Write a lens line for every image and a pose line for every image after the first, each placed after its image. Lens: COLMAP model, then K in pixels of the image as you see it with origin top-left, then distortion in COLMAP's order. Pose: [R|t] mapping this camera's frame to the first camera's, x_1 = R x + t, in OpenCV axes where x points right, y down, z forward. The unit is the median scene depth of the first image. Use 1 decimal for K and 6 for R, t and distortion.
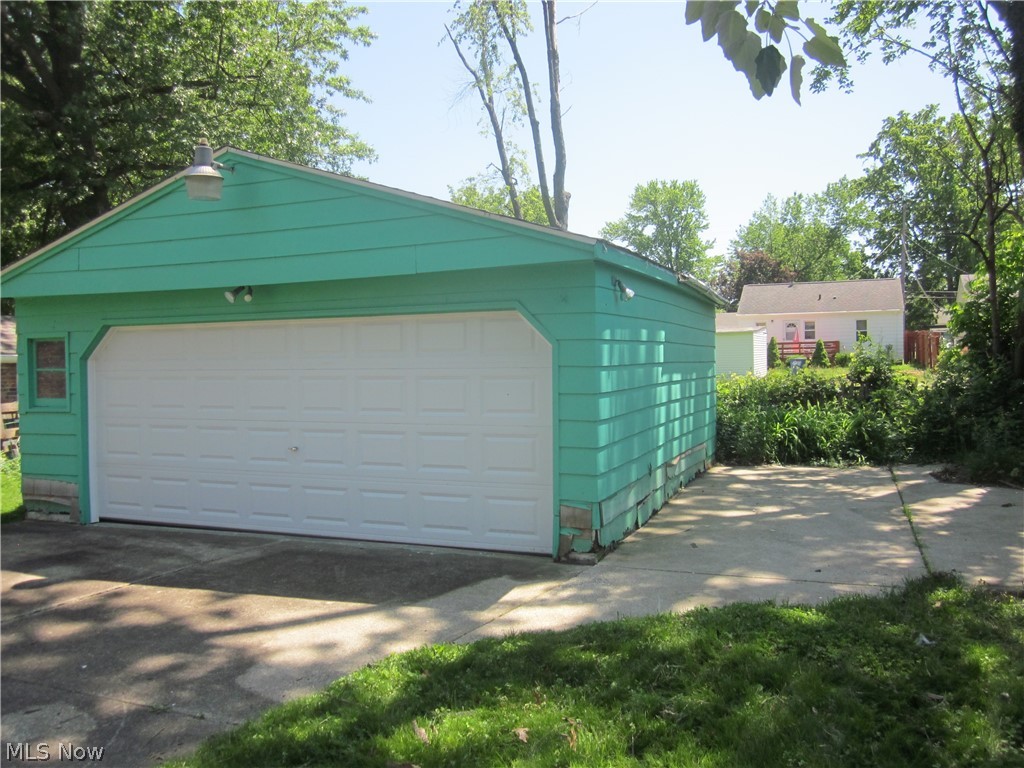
lens RADIAL K [[846.5, 0, 512.0], [0, 846.5, 384.0], [0, 0, 1]] dist [-0.036564, -0.006777]
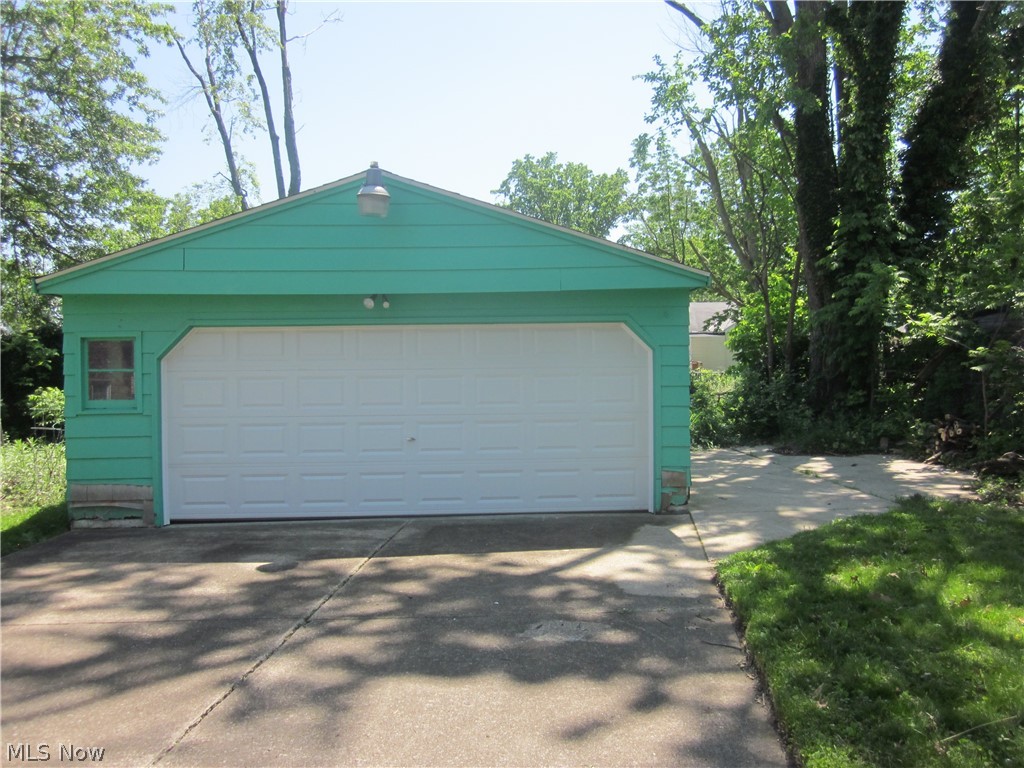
lens RADIAL K [[852.0, 0, 512.0], [0, 852.0, 384.0], [0, 0, 1]] dist [-0.047270, 0.017491]
pose [[0.899685, -0.002048, 0.436534, -0.375921], [0.011968, 0.999729, -0.019974, 0.016157], [-0.436375, 0.023195, 0.899466, -0.049203]]
